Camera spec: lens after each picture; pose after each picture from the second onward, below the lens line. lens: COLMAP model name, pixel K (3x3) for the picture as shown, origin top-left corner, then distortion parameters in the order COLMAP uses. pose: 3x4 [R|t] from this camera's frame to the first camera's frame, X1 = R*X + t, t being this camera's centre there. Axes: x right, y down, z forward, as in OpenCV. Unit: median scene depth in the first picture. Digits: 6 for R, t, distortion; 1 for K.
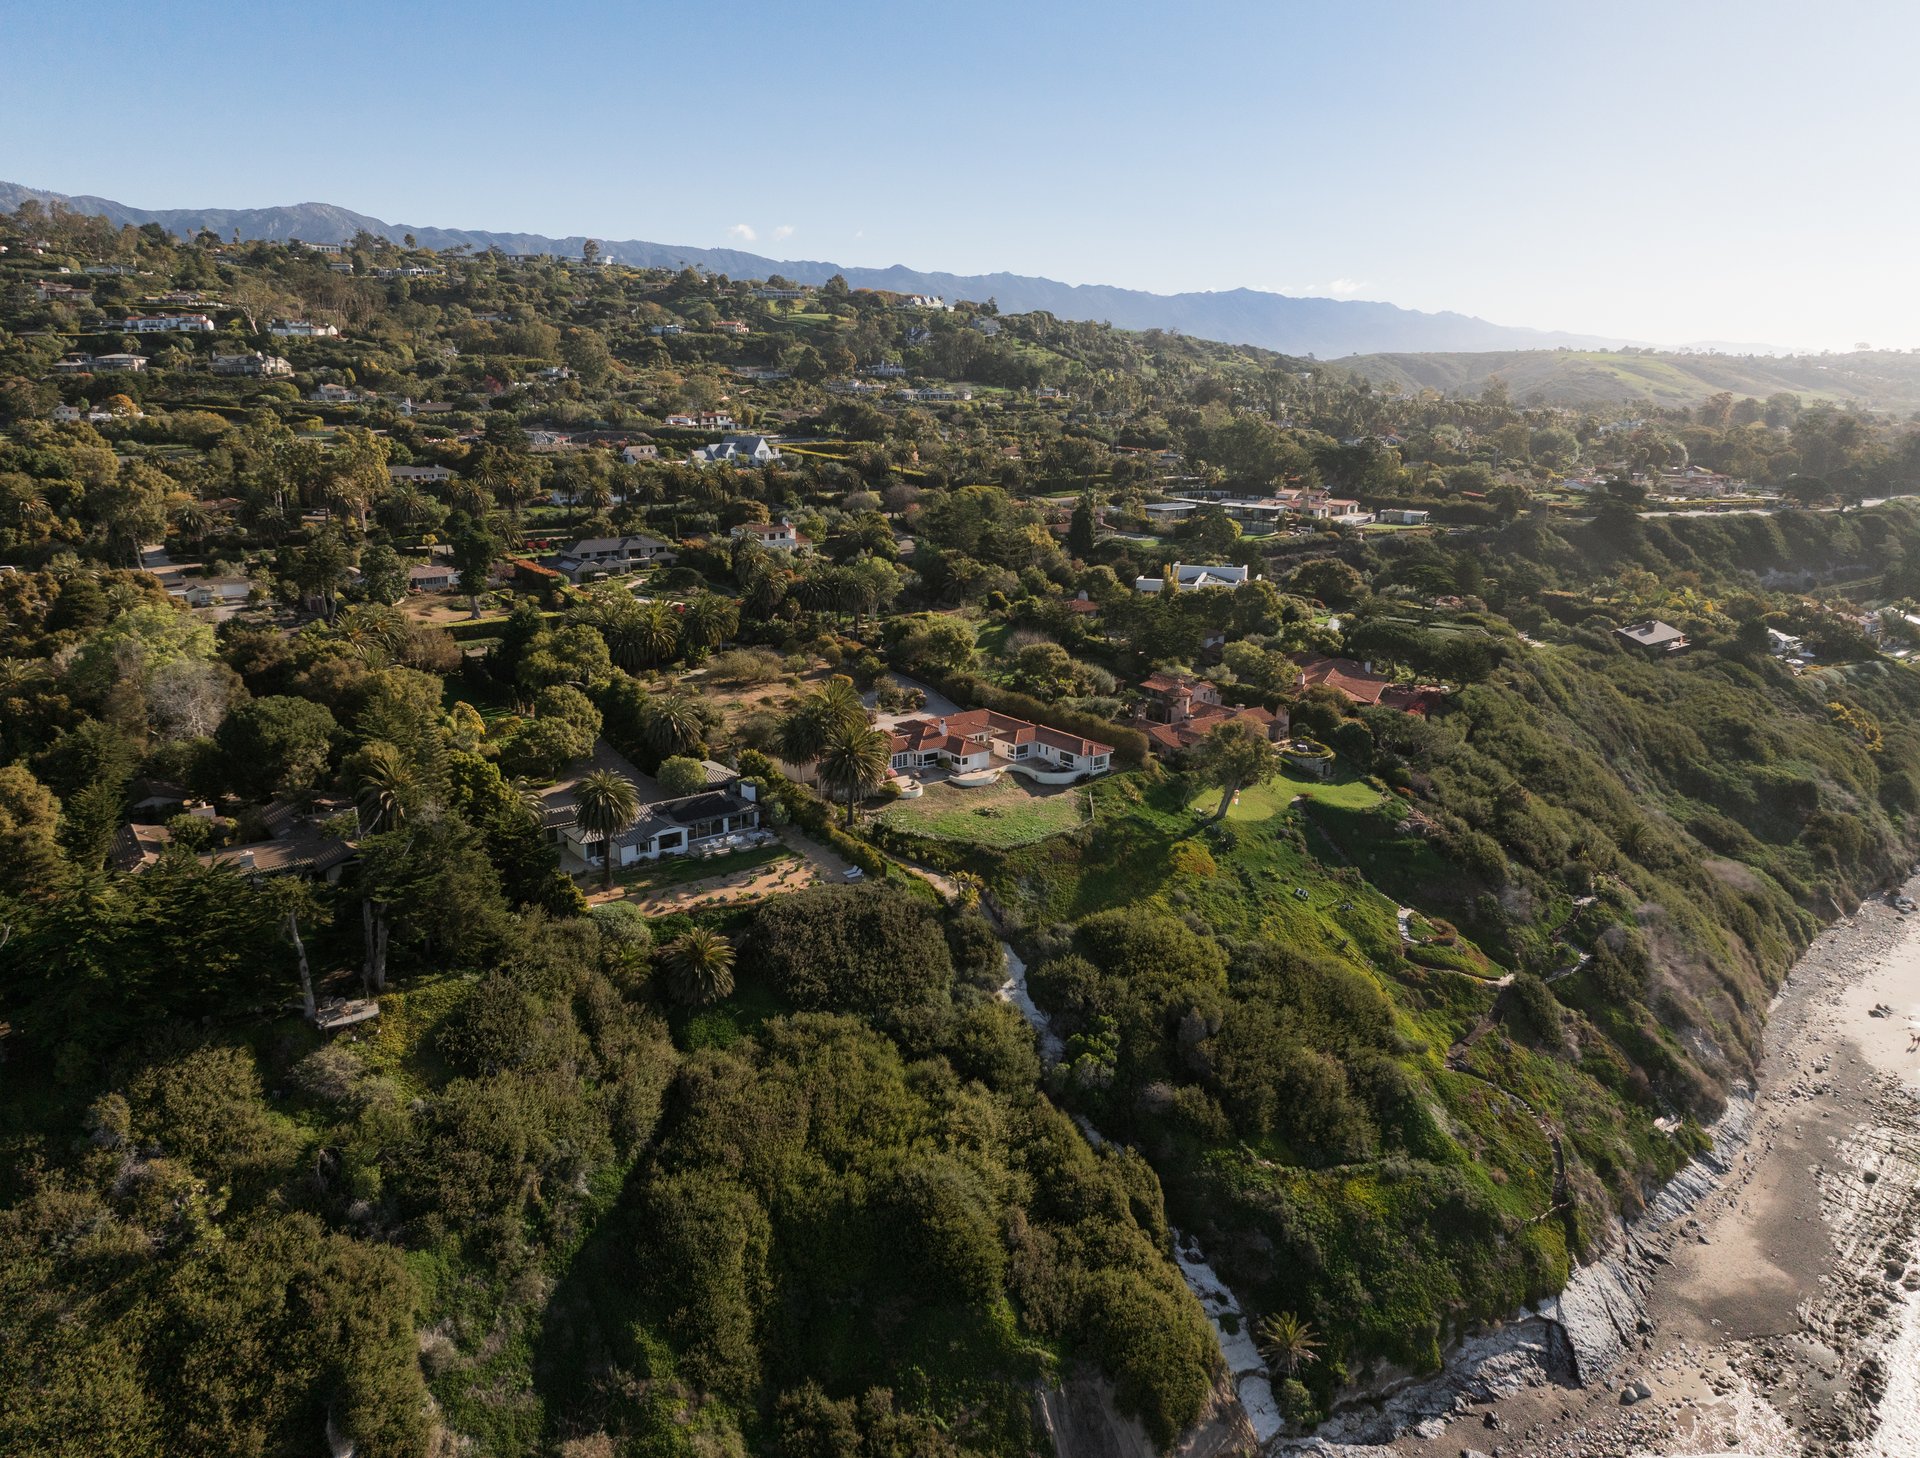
lens RADIAL K [[1395.5, 0, 931.0], [0, 1395.5, 704.9], [0, 0, 1]] dist [-0.033482, 0.018050]
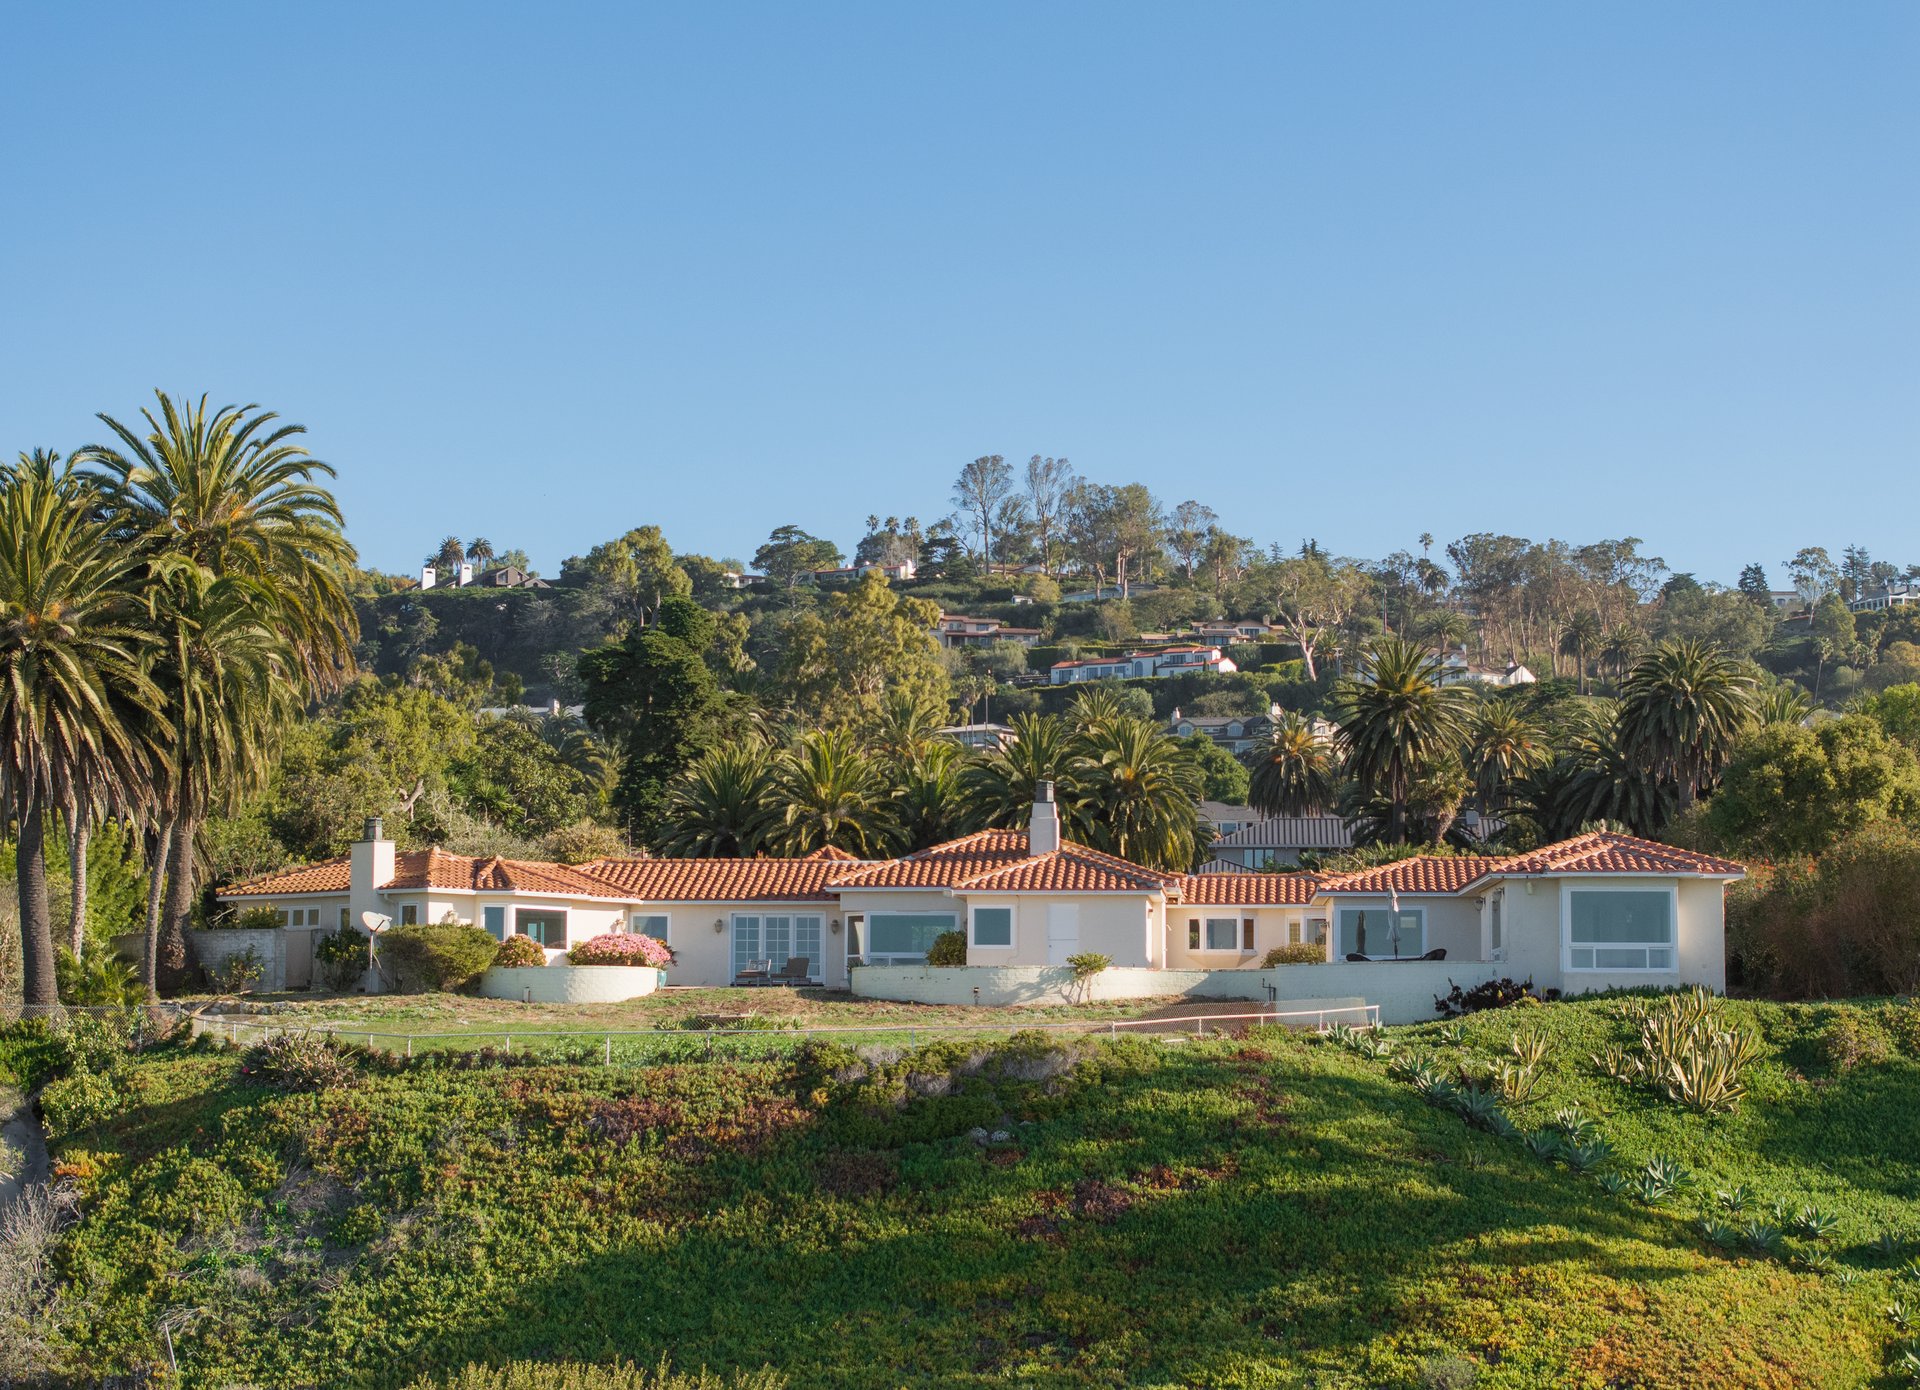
lens RADIAL K [[3785.2, 0, 955.2], [0, 3785.2, 686.3], [0, 0, 1]] dist [0.087818, 0.000000]
pose [[0.766446, -0.065693, -0.638940, 0.417592], [-0.155565, 0.946154, -0.283888, 0.184472], [0.623185, 0.316982, 0.714957, 0.691517]]
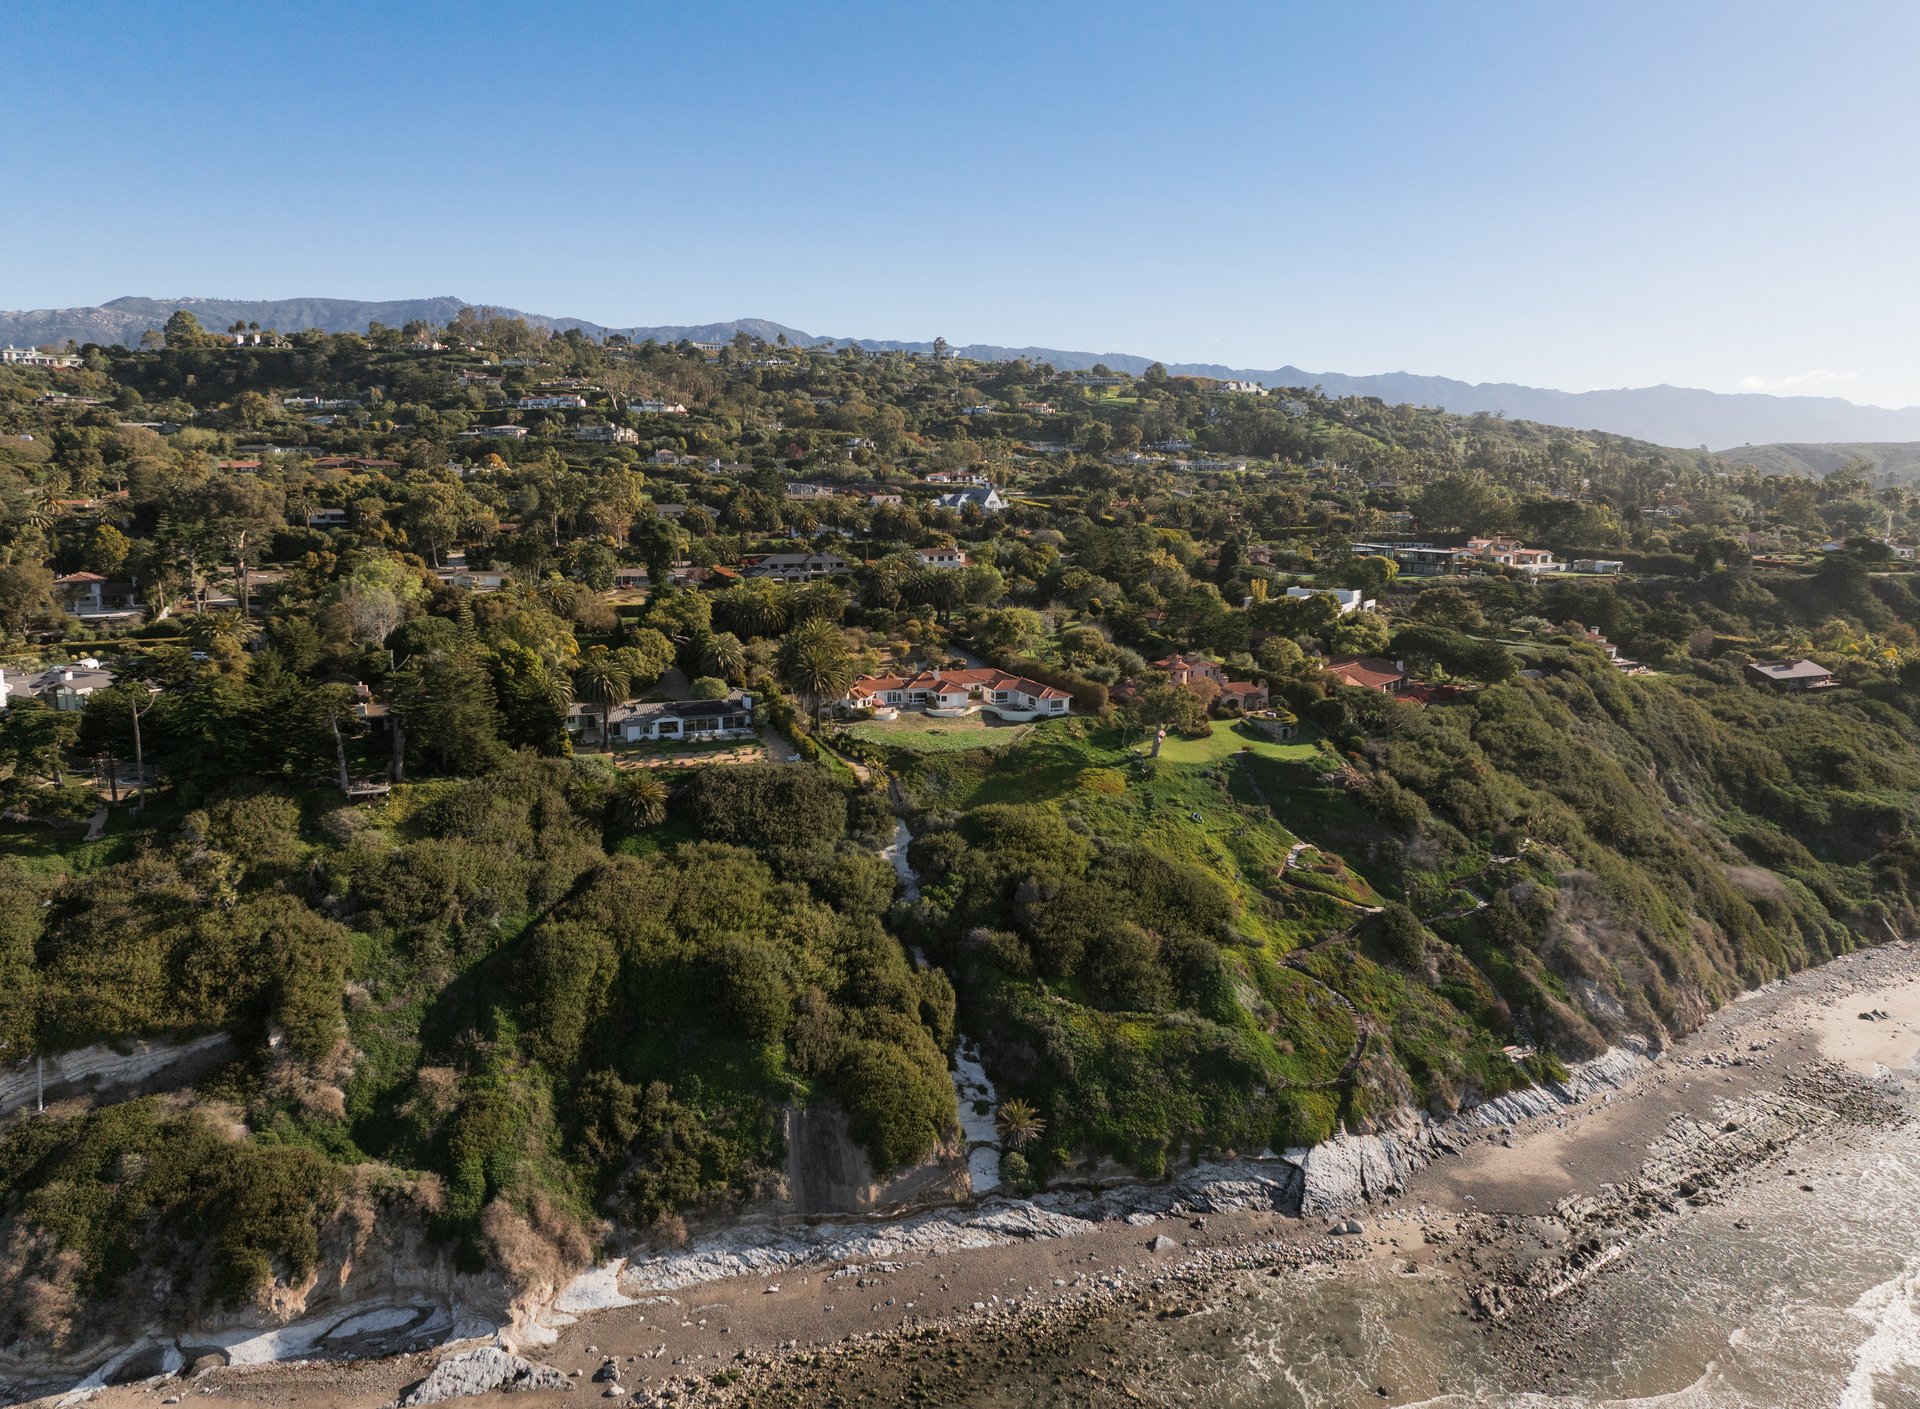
lens RADIAL K [[1381.4, 0, 937.7], [0, 1381.4, 676.1], [0, 0, 1]] dist [-0.028649, 0.008960]
pose [[0.963282, 0.041276, -0.265300, 0.382449], [-0.064417, 0.994781, -0.079124, 0.132208], [0.260649, 0.093309, 0.960914, -0.166136]]
